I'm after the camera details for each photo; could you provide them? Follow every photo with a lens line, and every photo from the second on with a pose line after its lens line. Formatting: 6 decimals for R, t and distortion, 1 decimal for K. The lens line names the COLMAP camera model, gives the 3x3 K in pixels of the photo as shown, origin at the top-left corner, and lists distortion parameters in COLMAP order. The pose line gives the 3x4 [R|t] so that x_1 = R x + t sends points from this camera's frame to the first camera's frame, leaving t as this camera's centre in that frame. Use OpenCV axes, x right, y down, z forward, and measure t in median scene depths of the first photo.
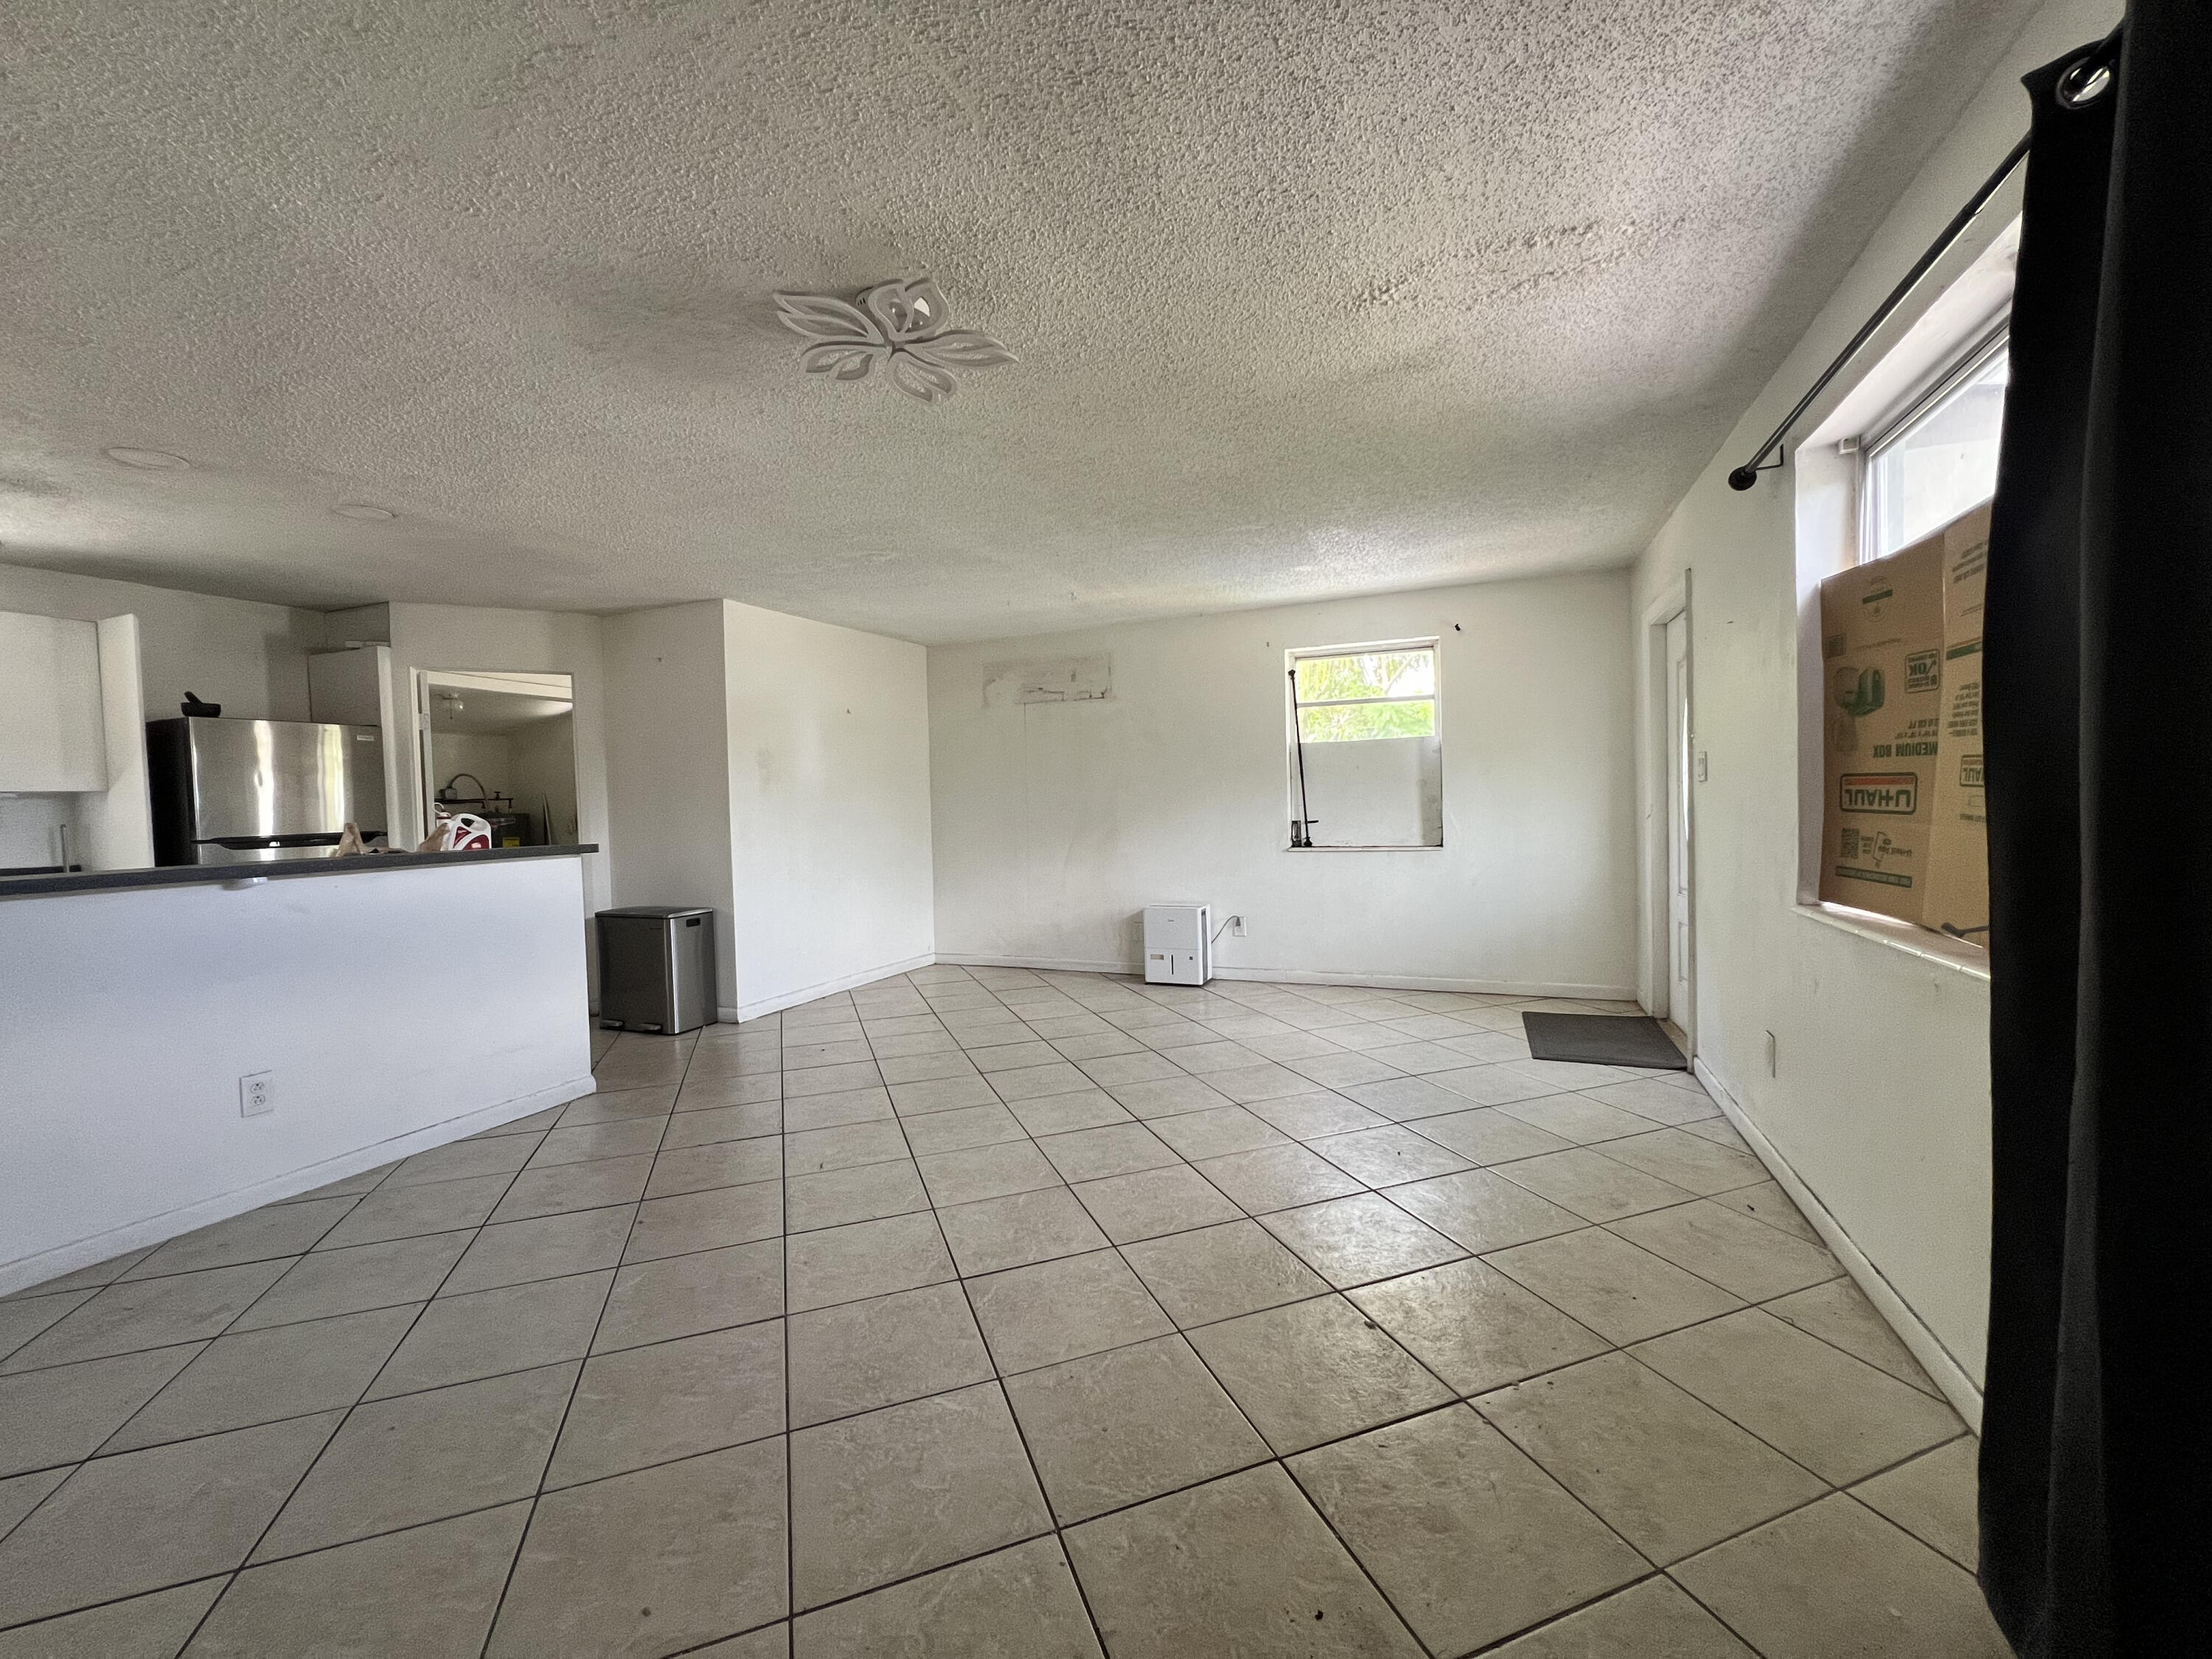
lens RADIAL K [[886.6, 0, 1103.1], [0, 886.6, 826.2], [0, 0, 1]] dist [-0.004495, 0.000730]
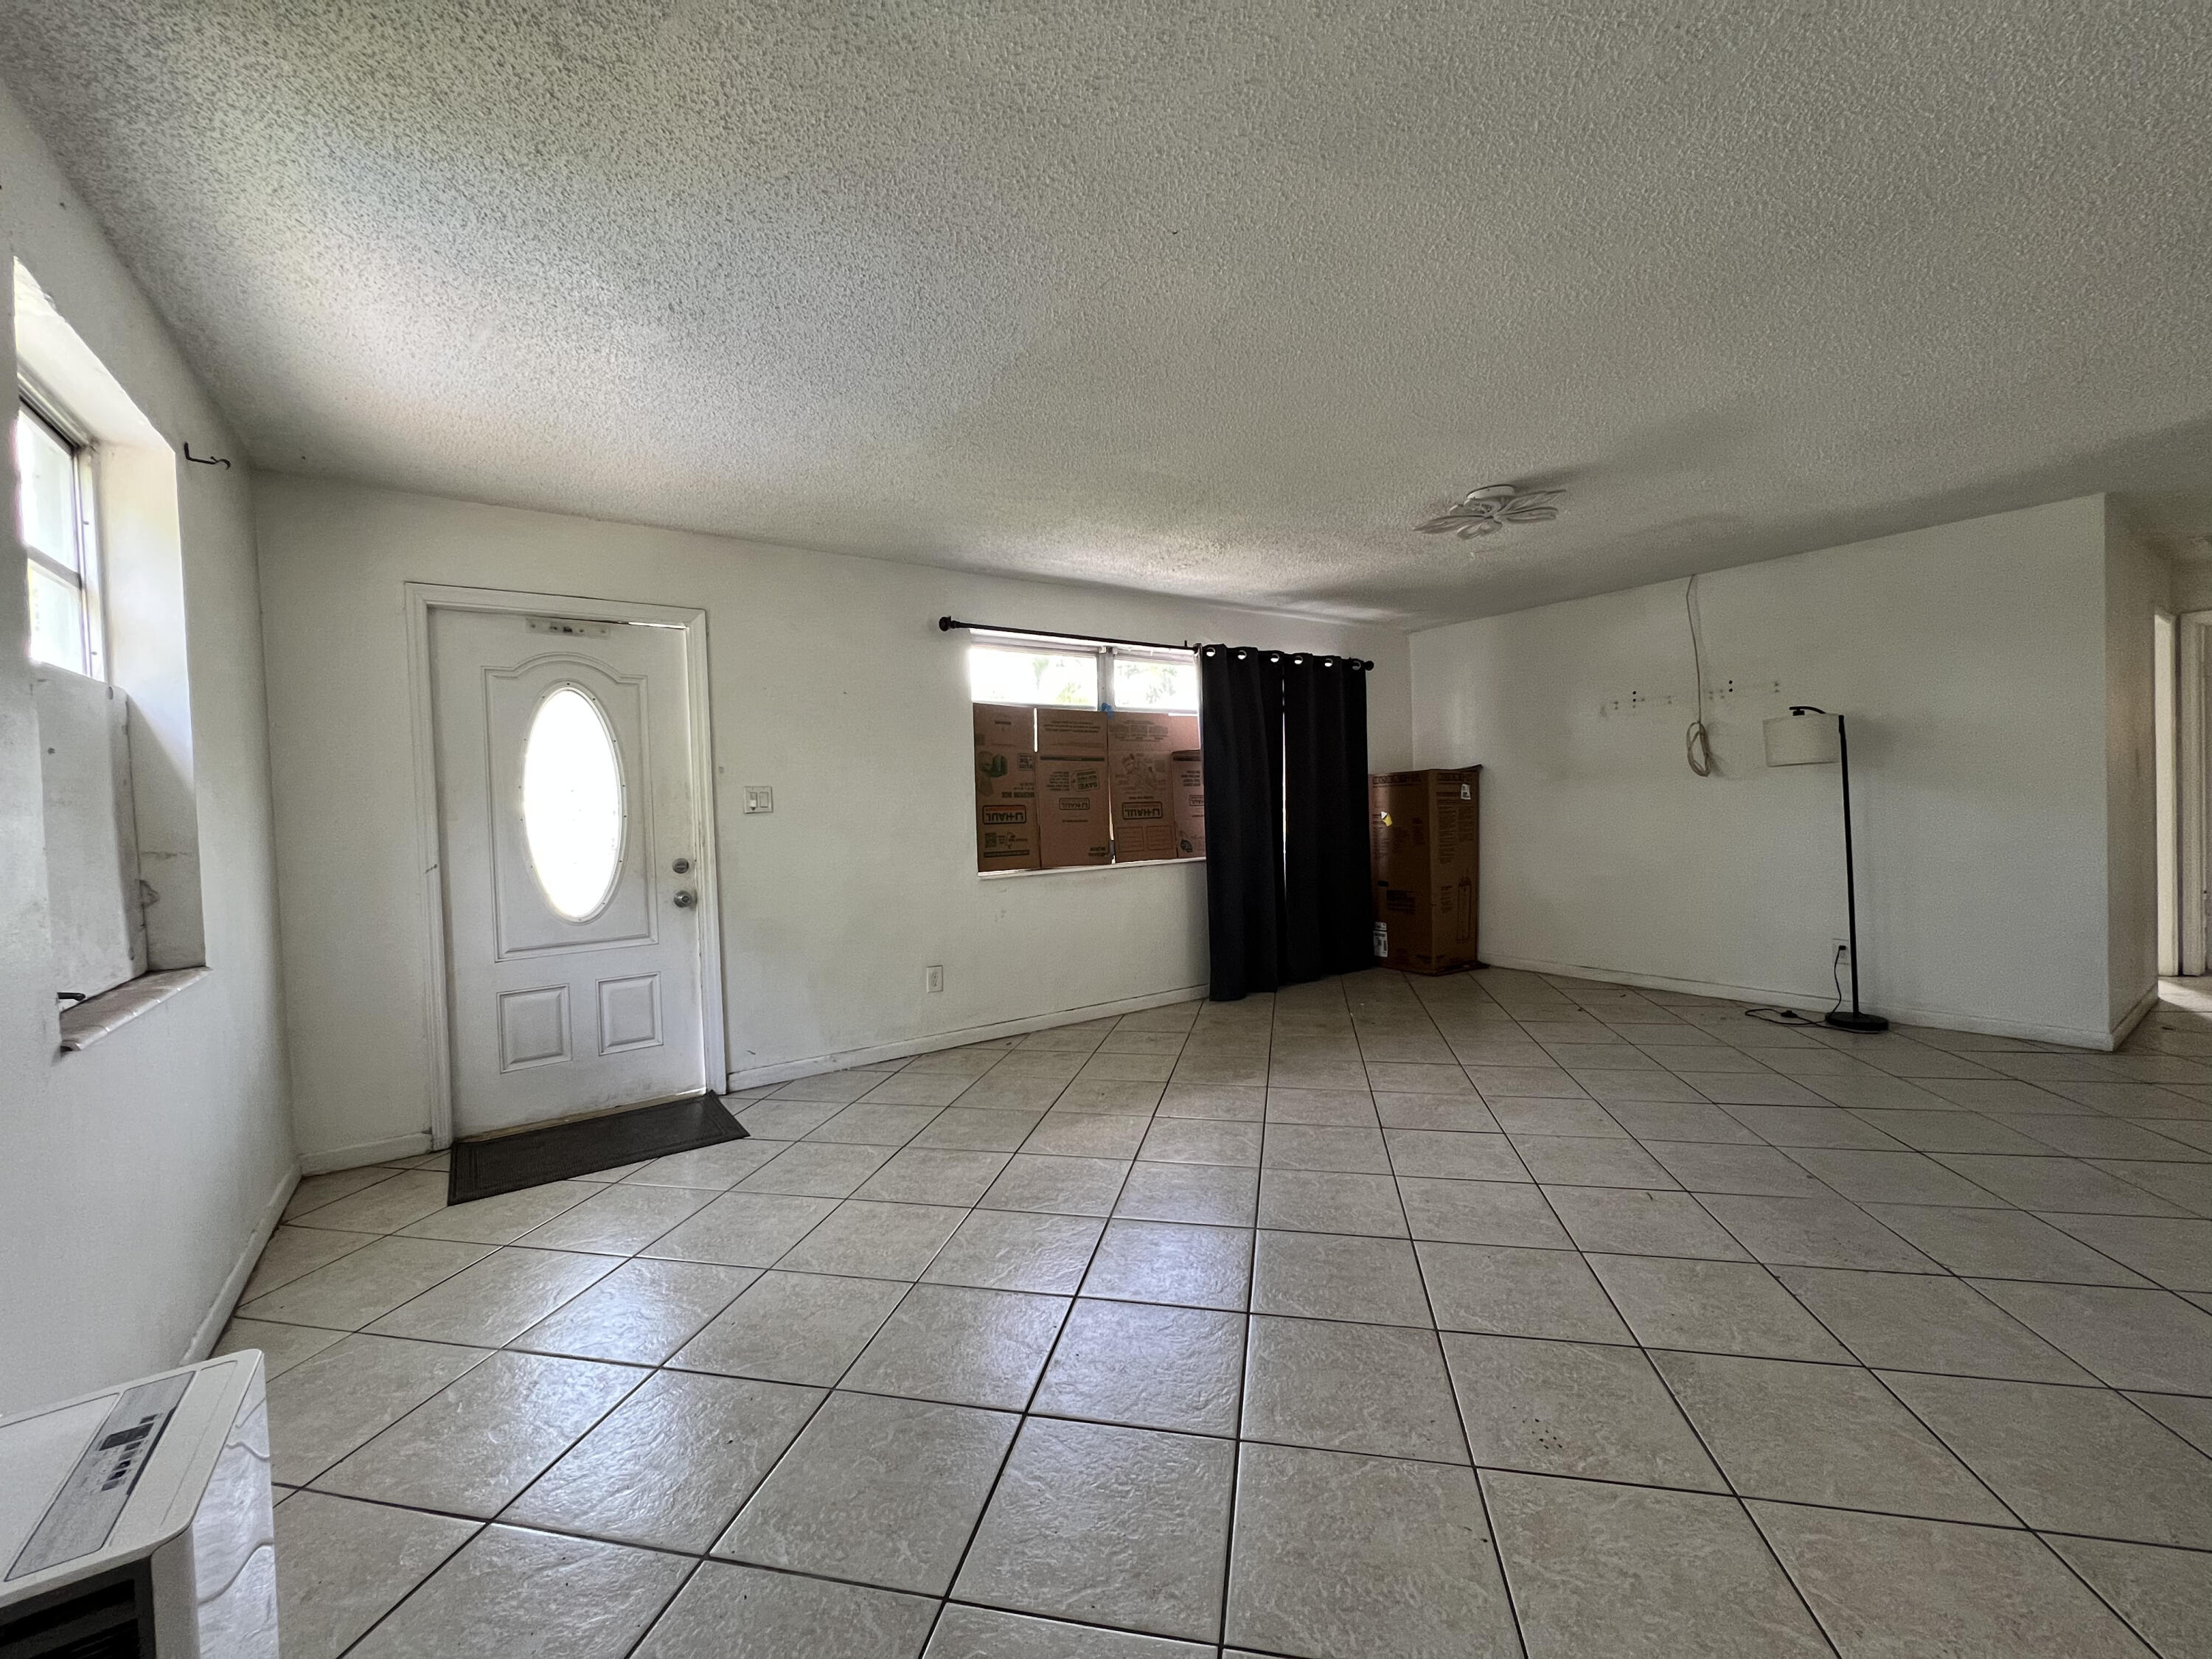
lens RADIAL K [[886.6, 0, 1099.5], [0, 886.6, 828.7], [0, 0, 1]] dist [-0.004495, 0.000730]
pose [[-0.844343, 0.038170, 0.534442, -0.185500], [0.067954, 0.997033, 0.036150, -0.026569], [-0.531476, 0.066840, -0.844432, 1.097822]]
